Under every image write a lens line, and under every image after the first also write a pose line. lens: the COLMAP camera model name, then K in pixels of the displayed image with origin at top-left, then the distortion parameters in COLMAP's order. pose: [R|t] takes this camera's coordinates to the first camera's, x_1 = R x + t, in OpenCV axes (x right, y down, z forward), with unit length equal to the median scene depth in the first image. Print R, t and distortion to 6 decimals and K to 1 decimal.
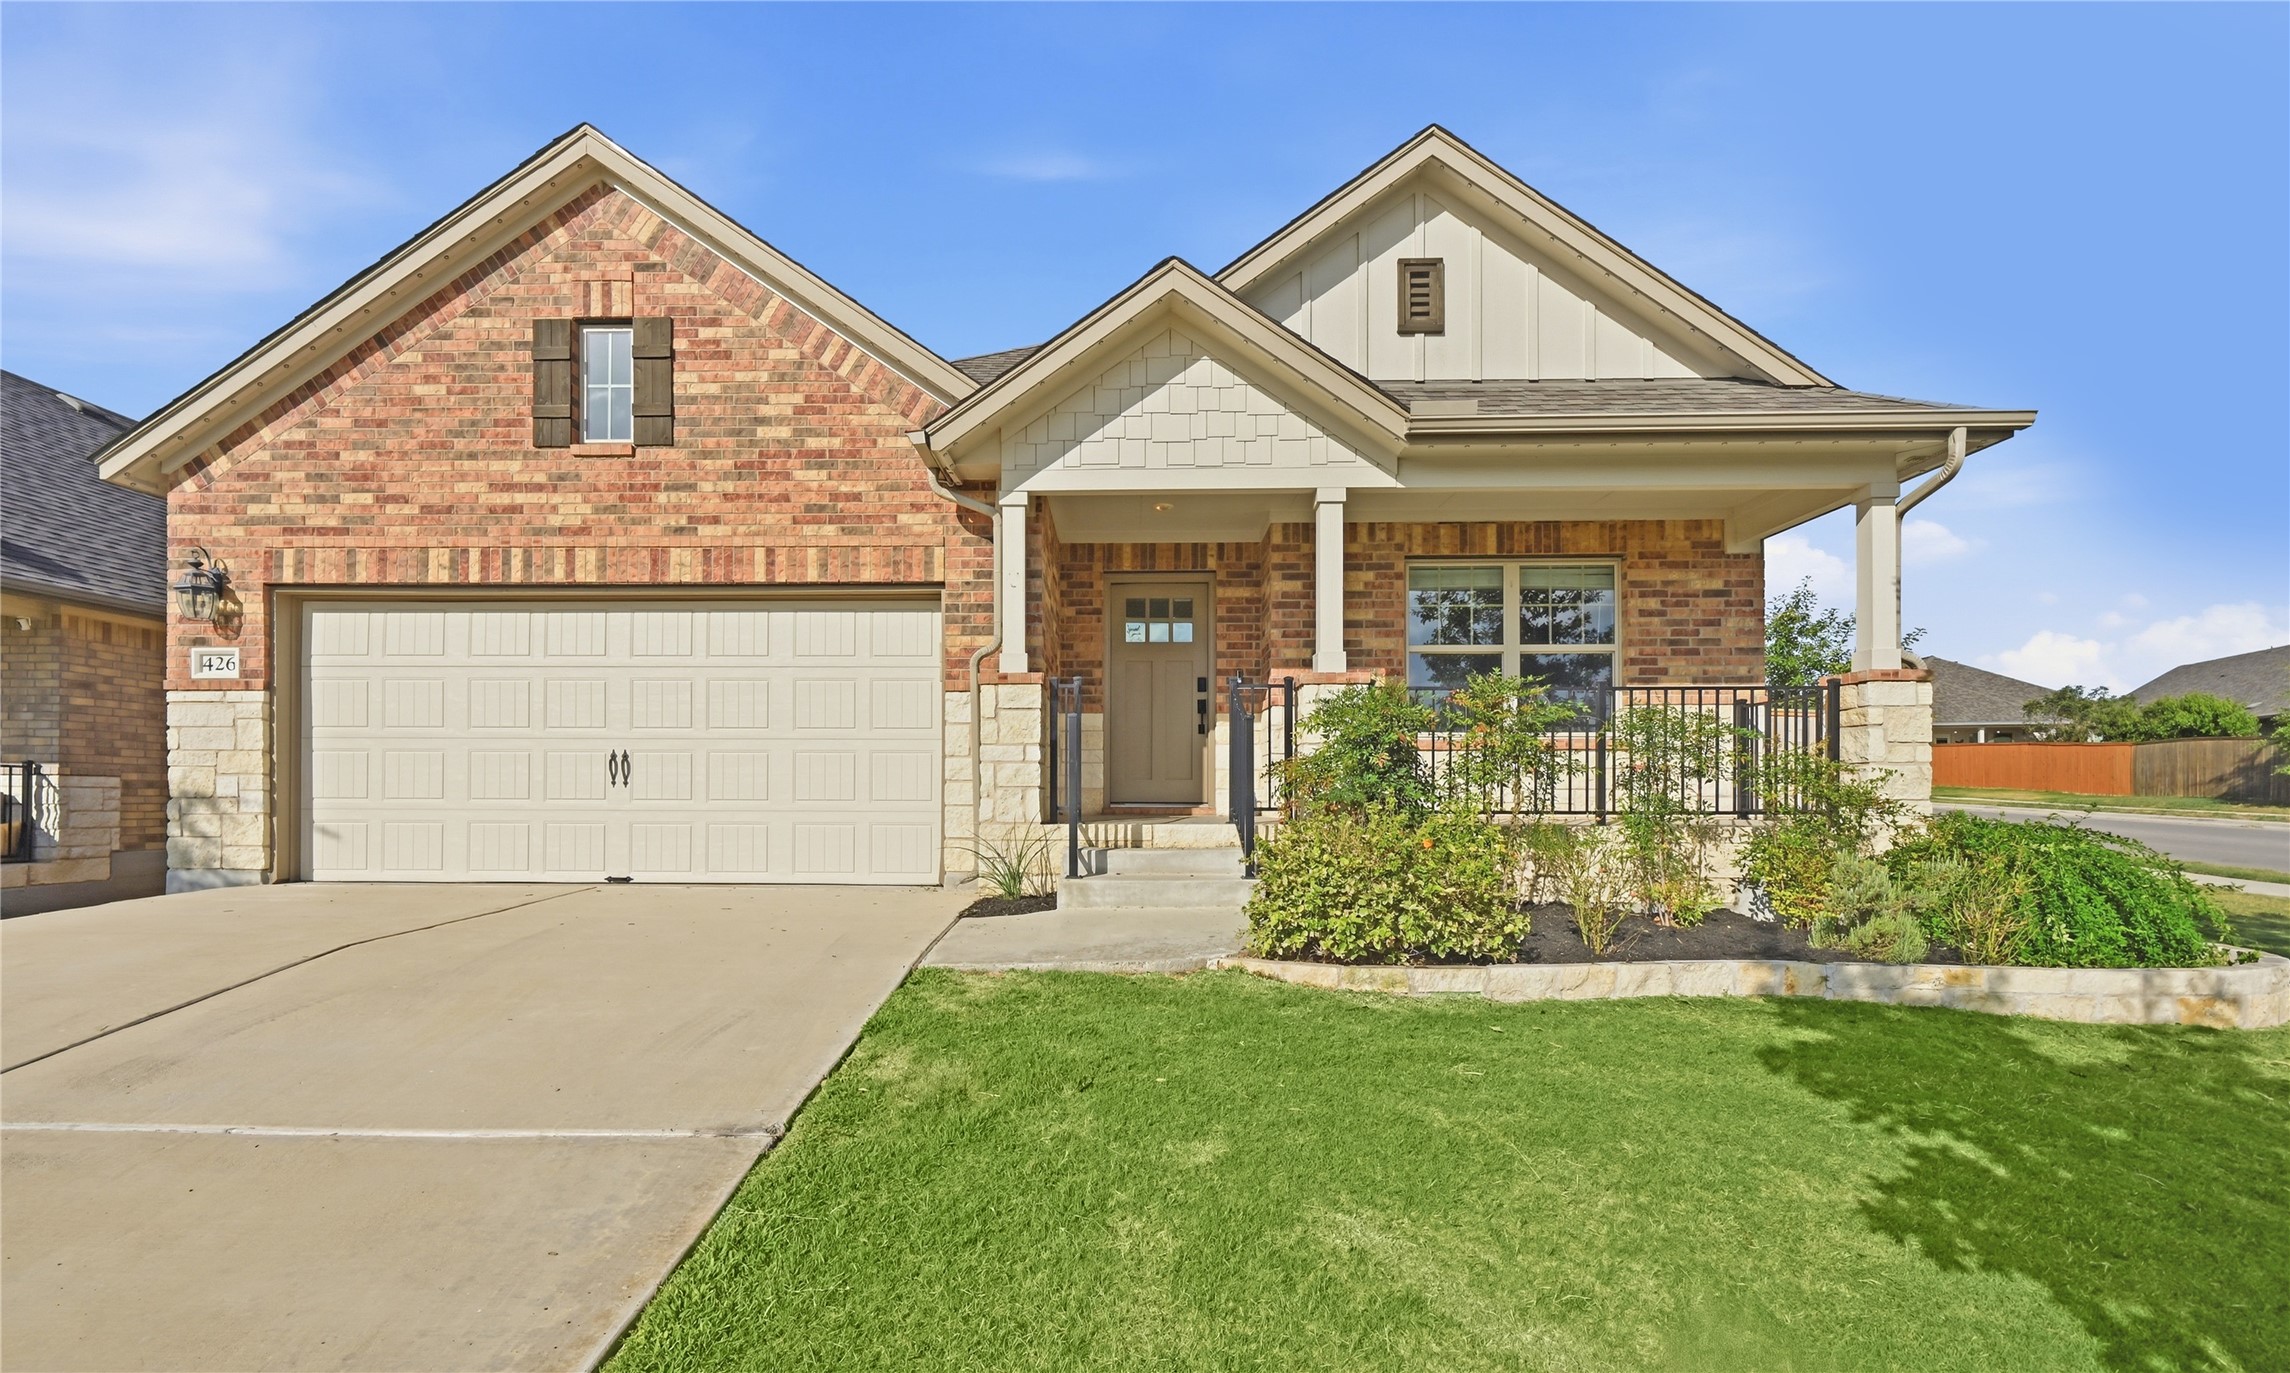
lens RADIAL K [[976.0, 0, 1100.5], [0, 976.0, 762.1], [0, 0, 1]] dist [0.002166, 0.000077]
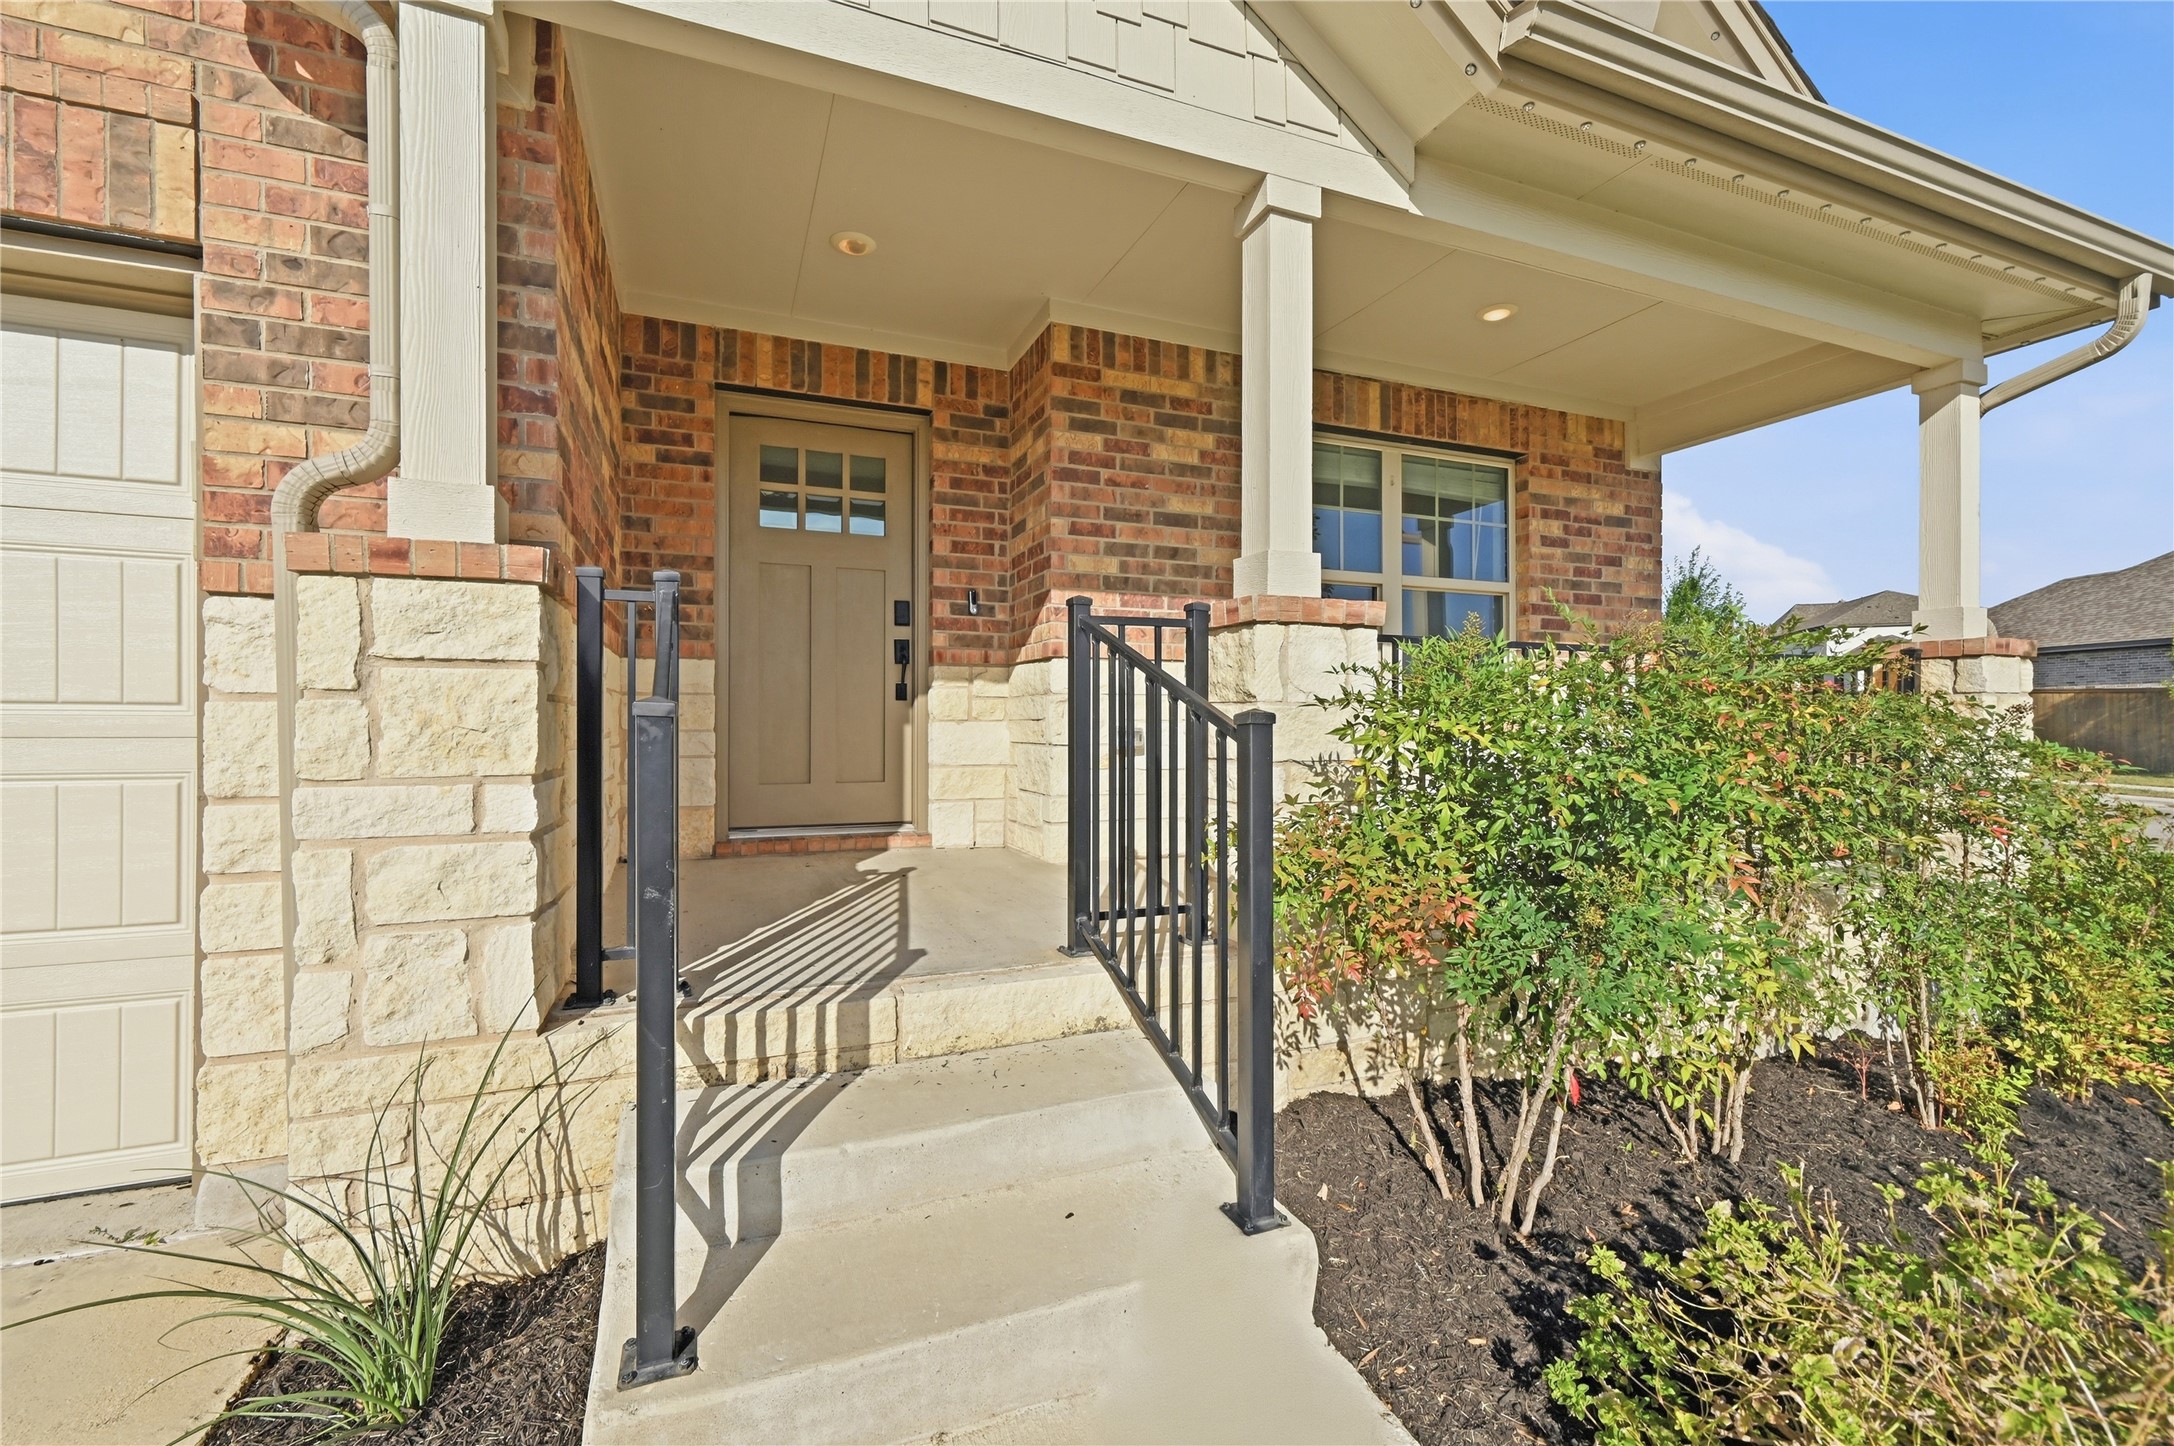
lens RADIAL K [[926.3, 0, 1090.8], [0, 926.3, 725.8], [0, 0, 1]] dist [0.000103, -0.000125]
pose [[0.914959, -0.001631, 0.403544, -0.017142], [-0.012295, 0.999415, 0.031916, -0.042067], [-0.403360, -0.034163, 0.914403, 0.598483]]
